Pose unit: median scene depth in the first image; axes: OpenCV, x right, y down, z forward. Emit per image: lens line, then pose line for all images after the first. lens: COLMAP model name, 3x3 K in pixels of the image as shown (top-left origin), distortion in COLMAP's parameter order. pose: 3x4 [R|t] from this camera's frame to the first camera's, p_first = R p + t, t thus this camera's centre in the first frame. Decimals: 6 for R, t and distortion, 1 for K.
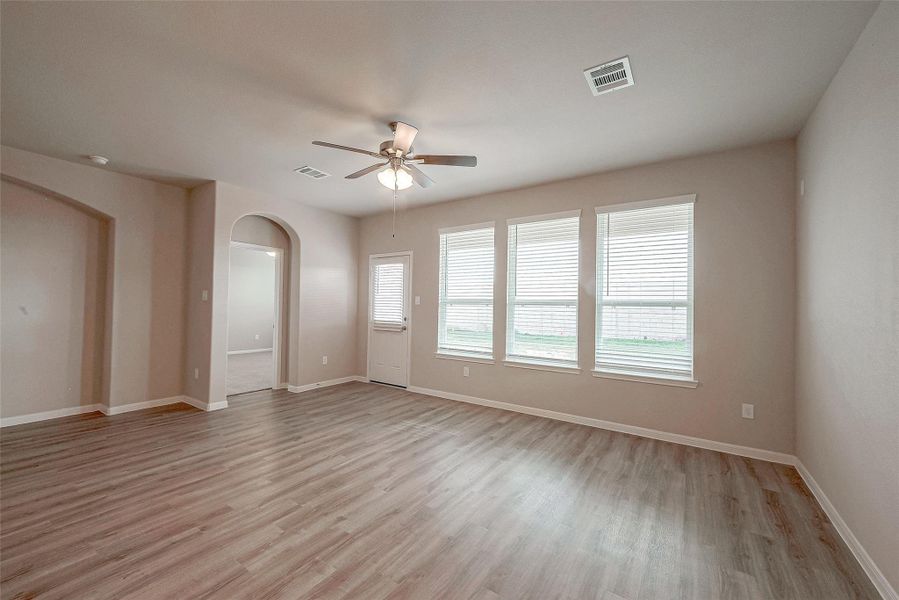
lens RADIAL K [[360.3, 0, 449.5], [0, 360.3, 300.0], [0, 0, 1]] dist [0.002518, 0.000104]
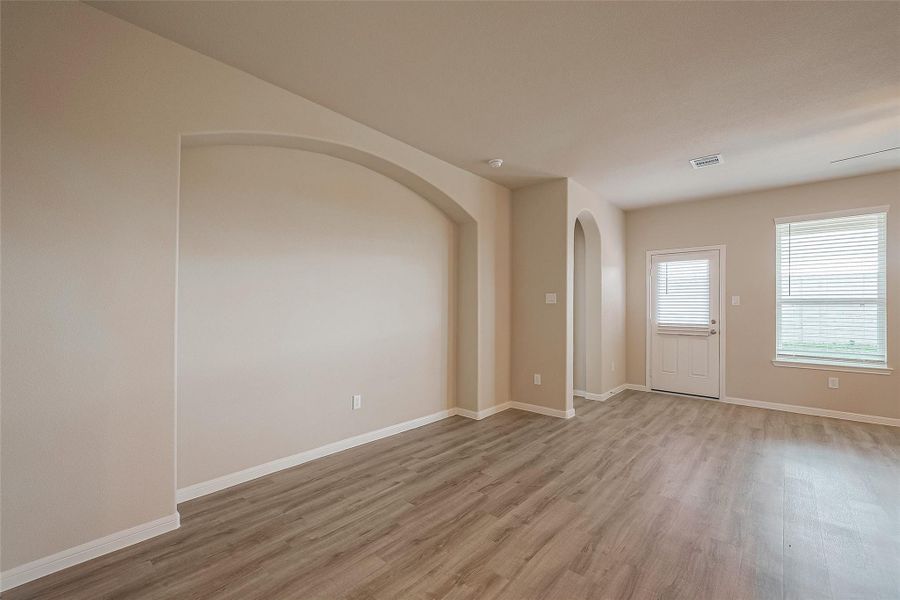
lens RADIAL K [[385.0, 0, 425.1], [0, 385.0, 304.3], [0, 0, 1]] dist [0.008946, 0.000231]
pose [[0.988557, -0.013373, -0.150256, -1.008189], [0.014624, 0.999867, 0.007226, -0.010924], [0.150140, -0.009341, 0.988621, -0.077483]]
